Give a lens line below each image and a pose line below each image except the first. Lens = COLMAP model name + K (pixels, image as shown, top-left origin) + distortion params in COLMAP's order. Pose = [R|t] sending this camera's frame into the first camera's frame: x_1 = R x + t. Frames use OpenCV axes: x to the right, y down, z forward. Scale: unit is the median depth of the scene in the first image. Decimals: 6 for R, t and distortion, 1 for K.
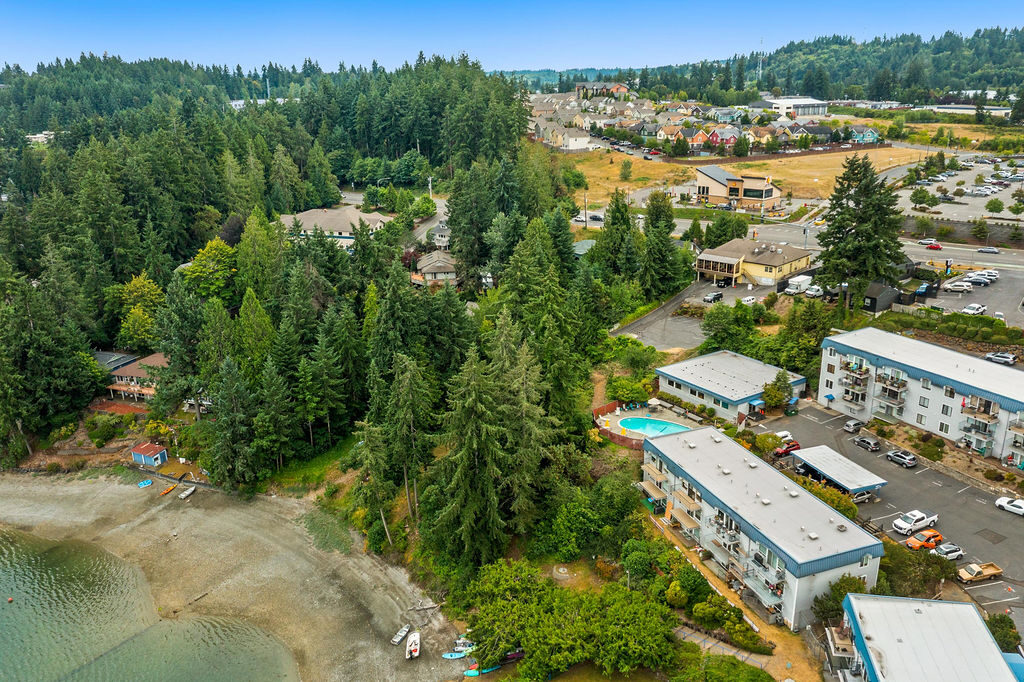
lens RADIAL K [[809.8, 0, 512.0], [0, 809.8, 341.0], [0, 0, 1]] dist [-0.002596, 0.000945]
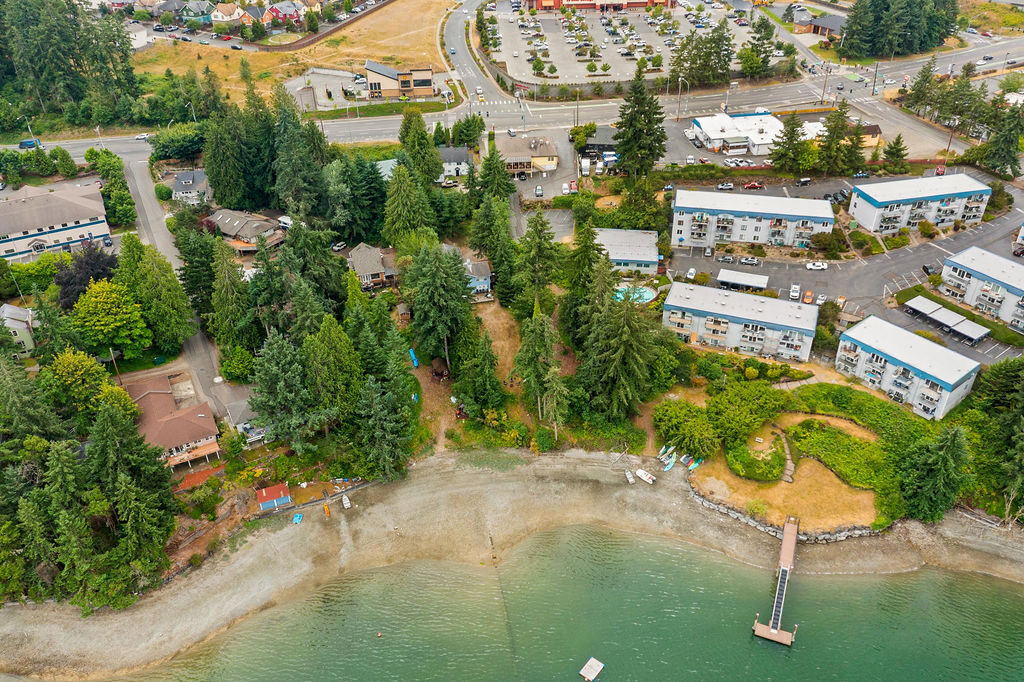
lens RADIAL K [[809.8, 0, 512.0], [0, 809.8, 341.0], [0, 0, 1]] dist [-0.002596, 0.000945]
pose [[0.658008, -0.408907, 0.632313, -0.793682], [0.235757, 0.909368, 0.342737, -0.319605], [-0.715153, -0.076452, 0.694774, 0.057133]]
